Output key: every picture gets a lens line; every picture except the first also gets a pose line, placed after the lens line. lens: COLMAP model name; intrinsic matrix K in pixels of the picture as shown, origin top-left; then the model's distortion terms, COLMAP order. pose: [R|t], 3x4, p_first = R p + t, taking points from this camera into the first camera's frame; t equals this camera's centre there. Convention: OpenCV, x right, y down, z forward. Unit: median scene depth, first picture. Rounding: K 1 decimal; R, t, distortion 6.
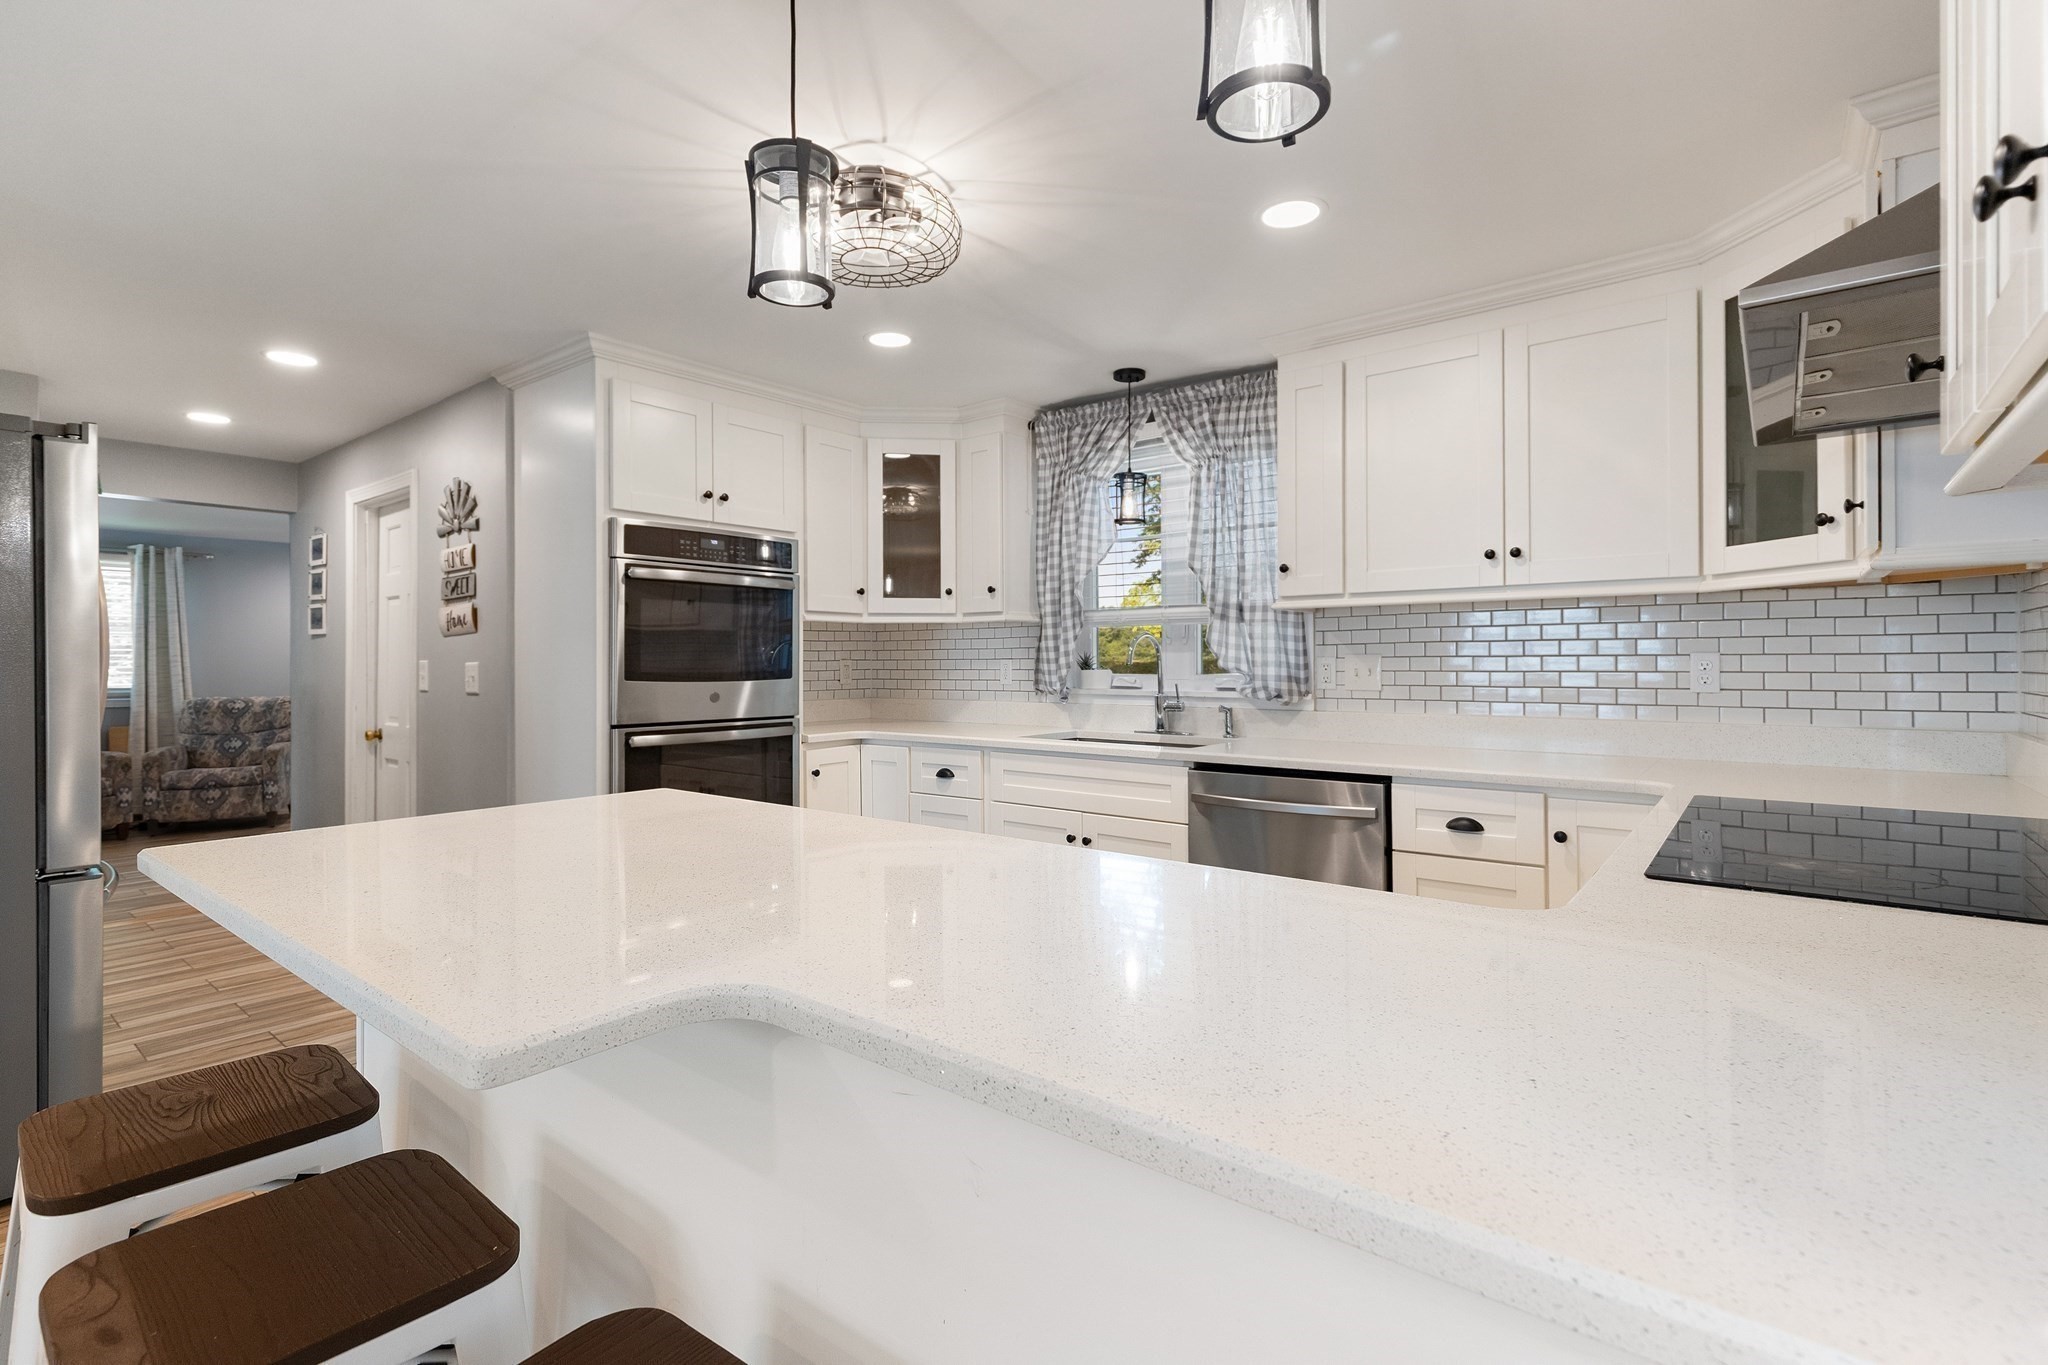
lens RADIAL K [[942.2, 0, 1024.1], [0, 942.2, 659.9], [0, 0, 1]] dist [0.007978, -0.000630]
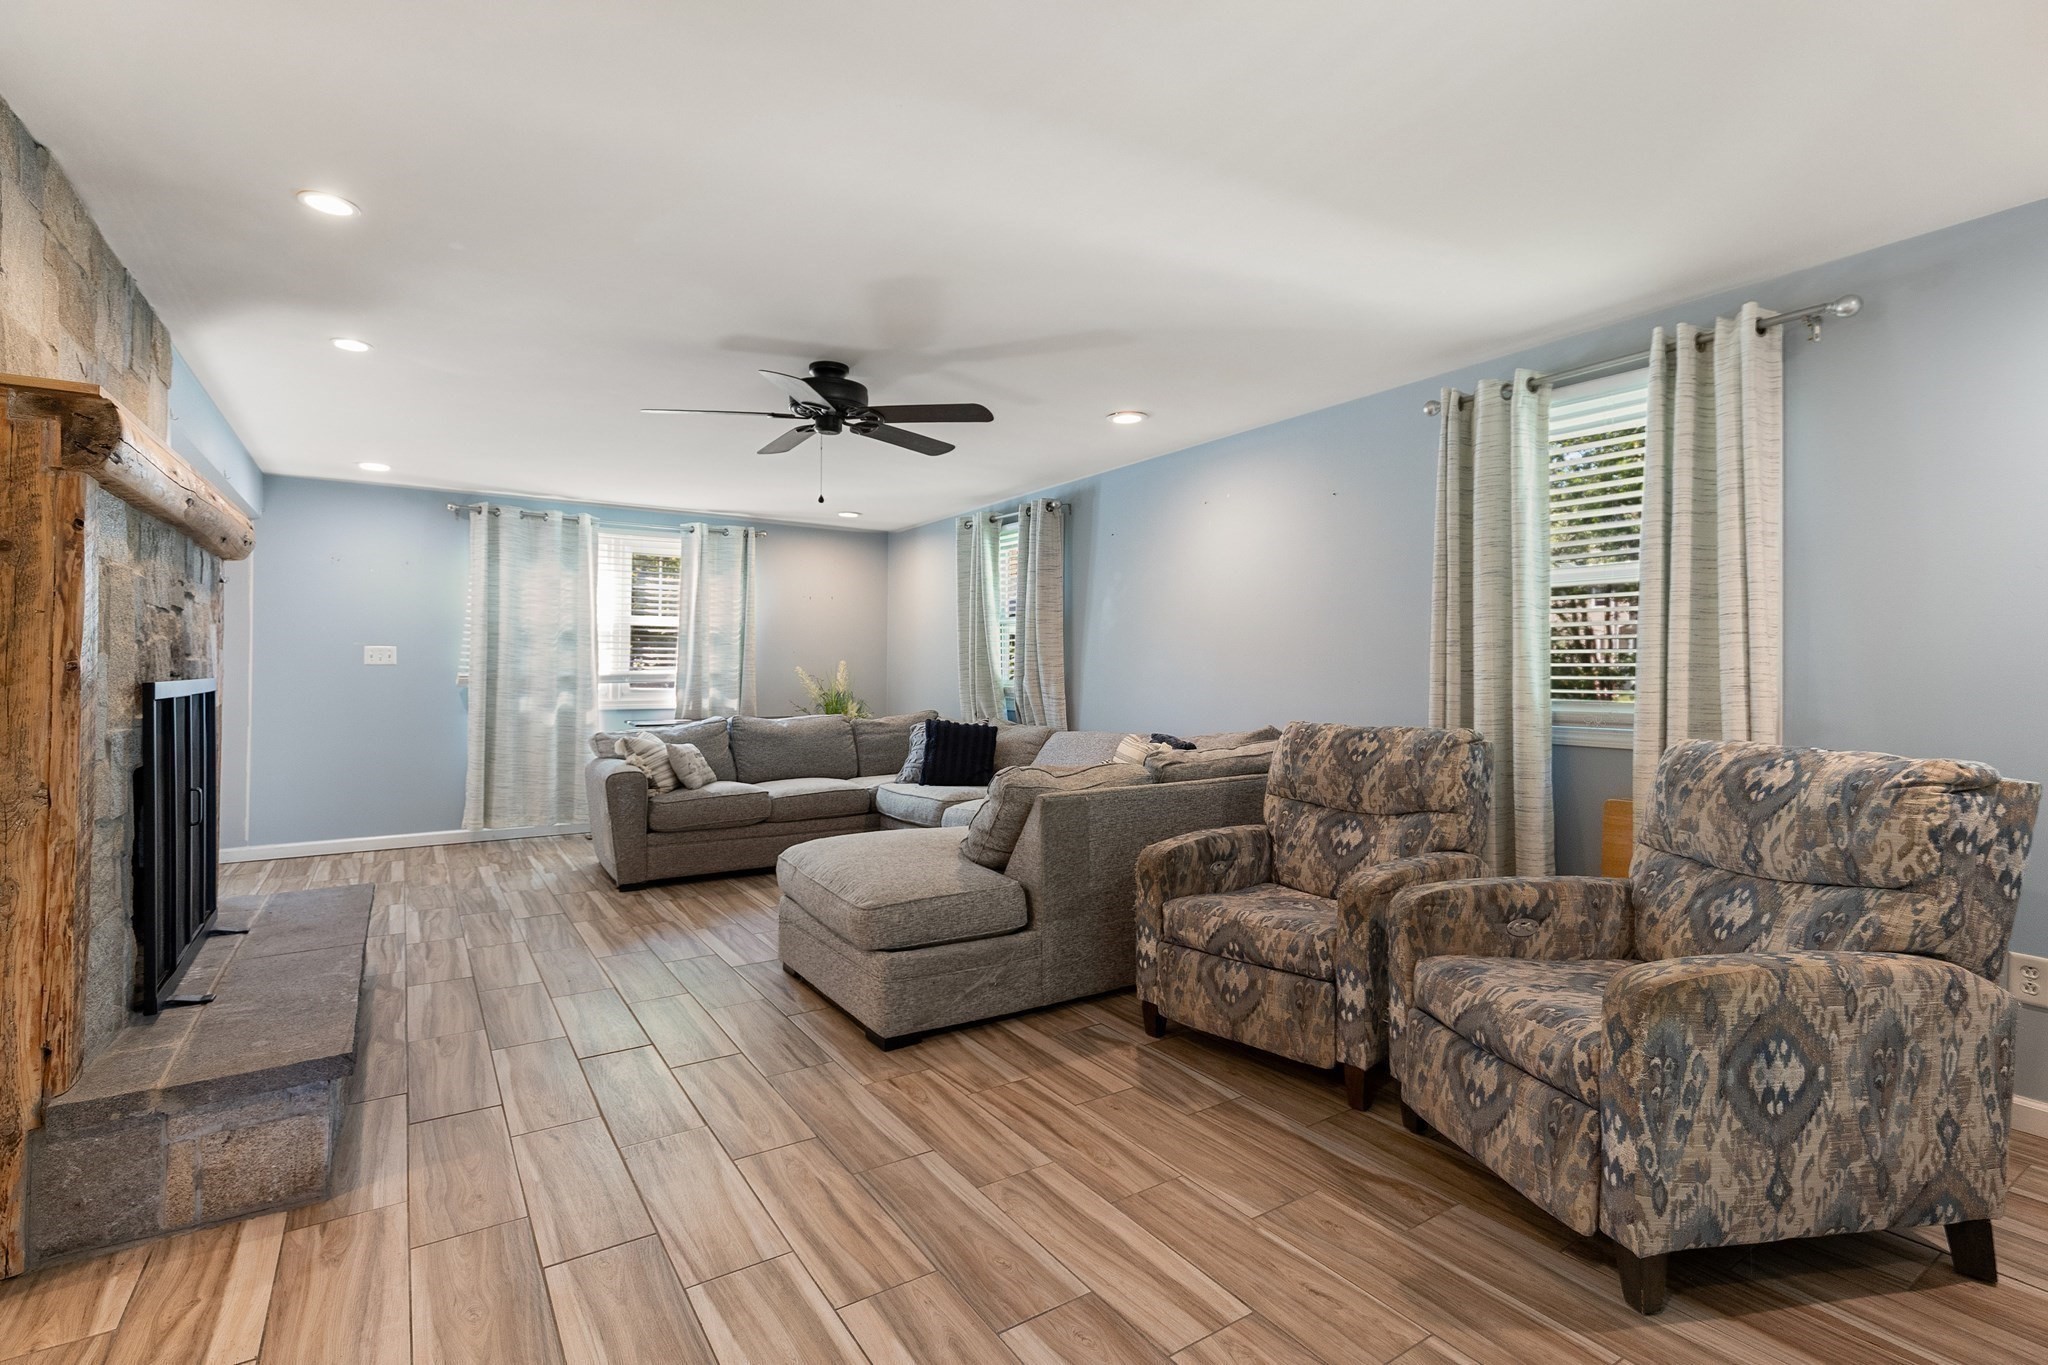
lens RADIAL K [[942.2, 0, 1024.1], [0, 942.2, 659.9], [0, 0, 1]] dist [0.007978, -0.000630]
pose [[-0.305561, -0.011749, -0.952100, -1.054926], [-0.000761, 0.999927, -0.012095, 0.034898], [0.952172, -0.002971, -0.305548, 1.884400]]
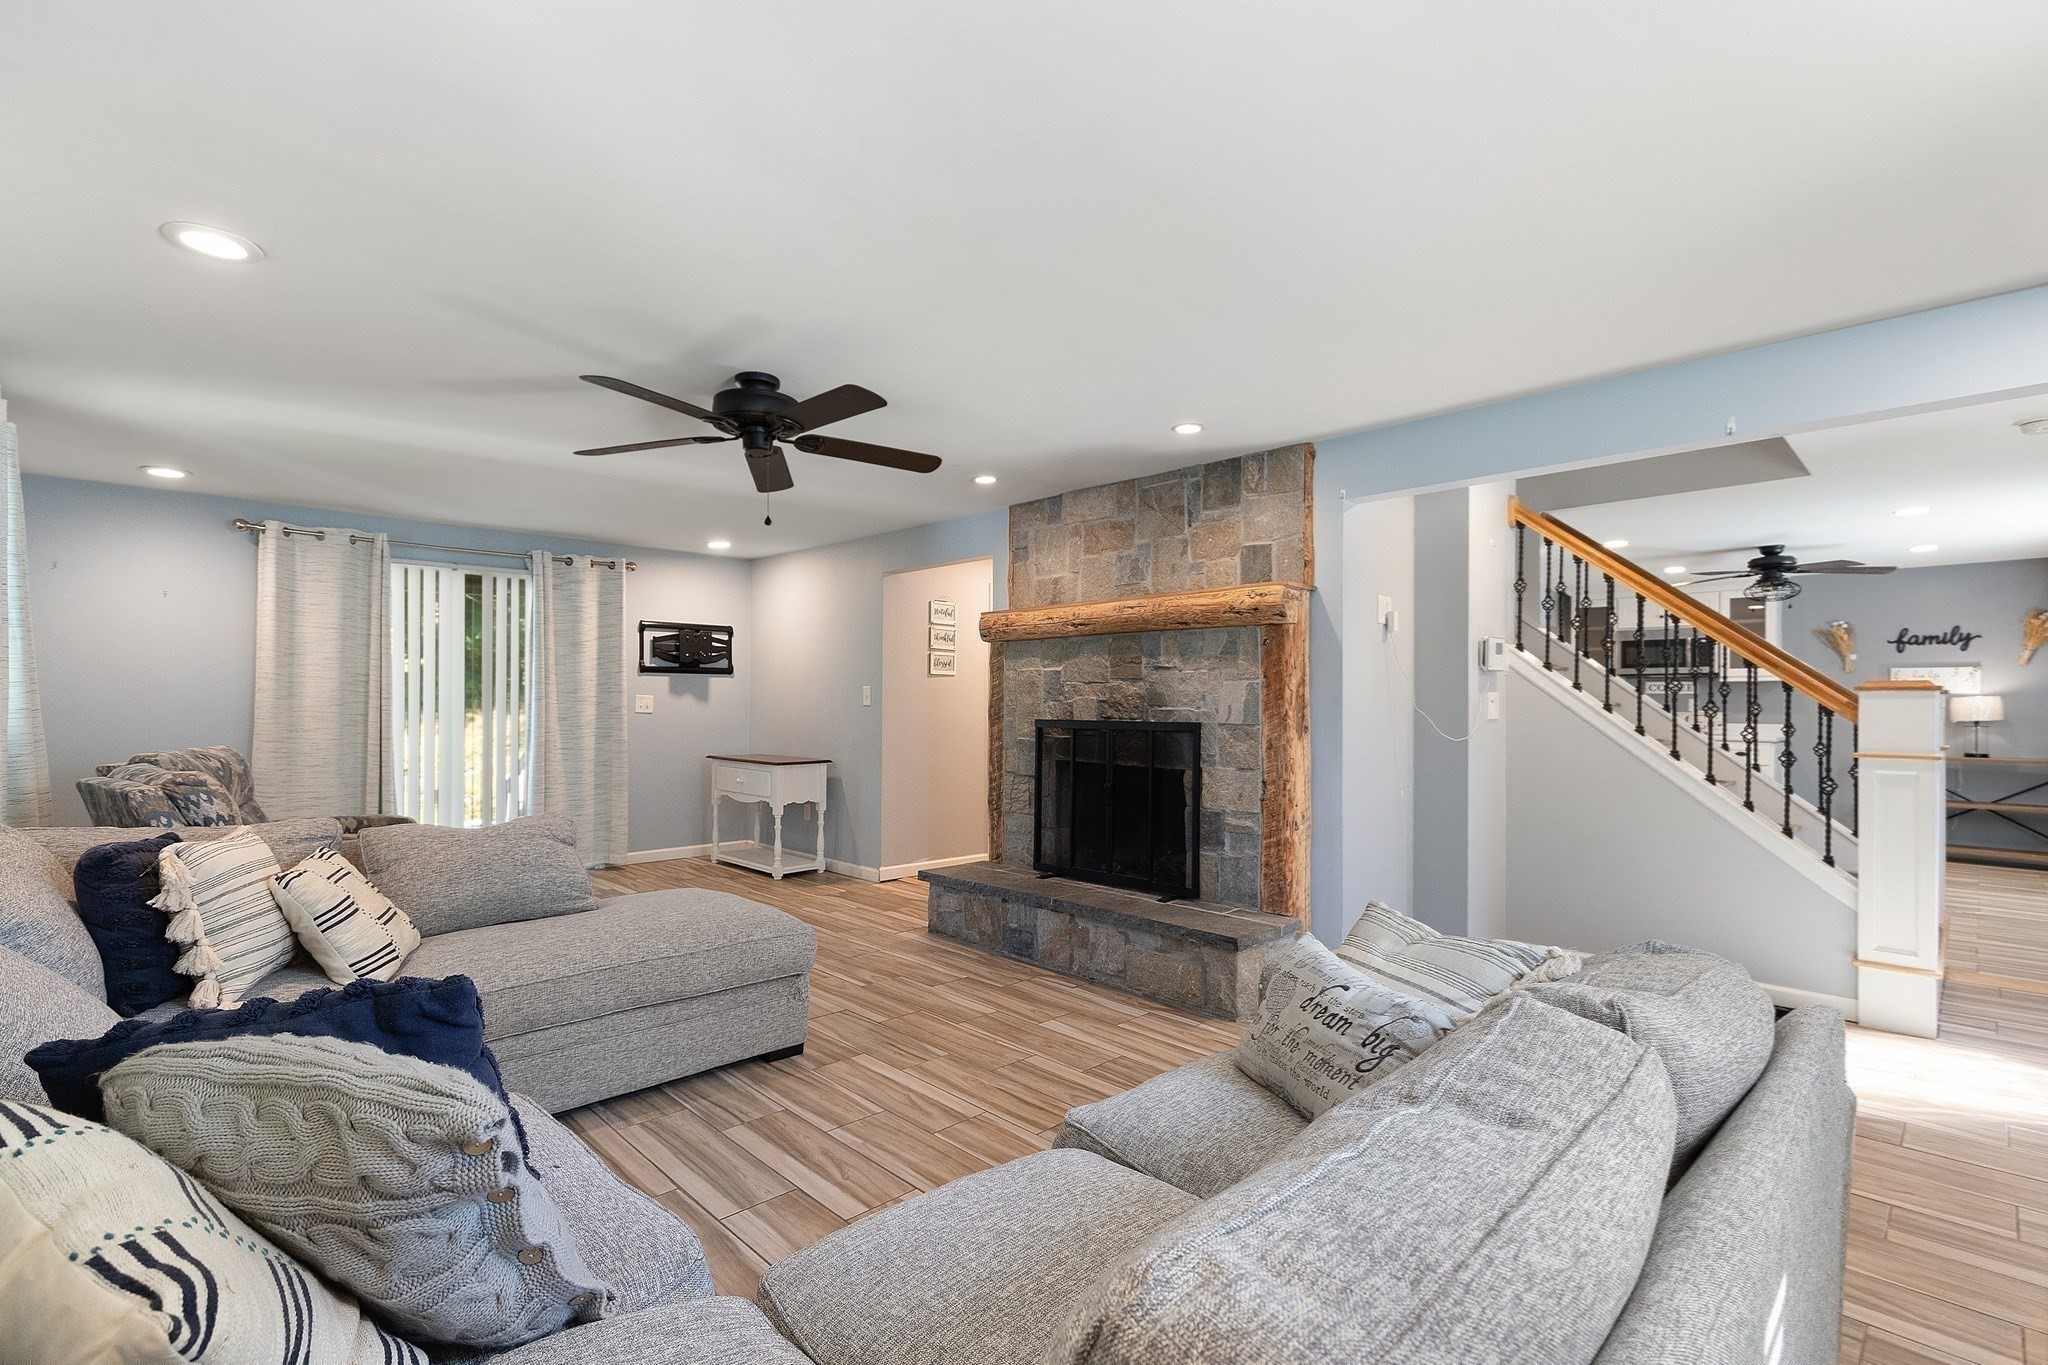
lens RADIAL K [[931.2, 0, 1014.4], [0, 931.2, 698.5], [0, 0, 1]] dist [0.007895, -0.001196]
pose [[0.125856, 0.006551, 0.992027, -2.839461], [-0.008164, 0.999951, -0.005568, 0.019939], [-0.992015, -0.007398, 0.125904, 1.000046]]
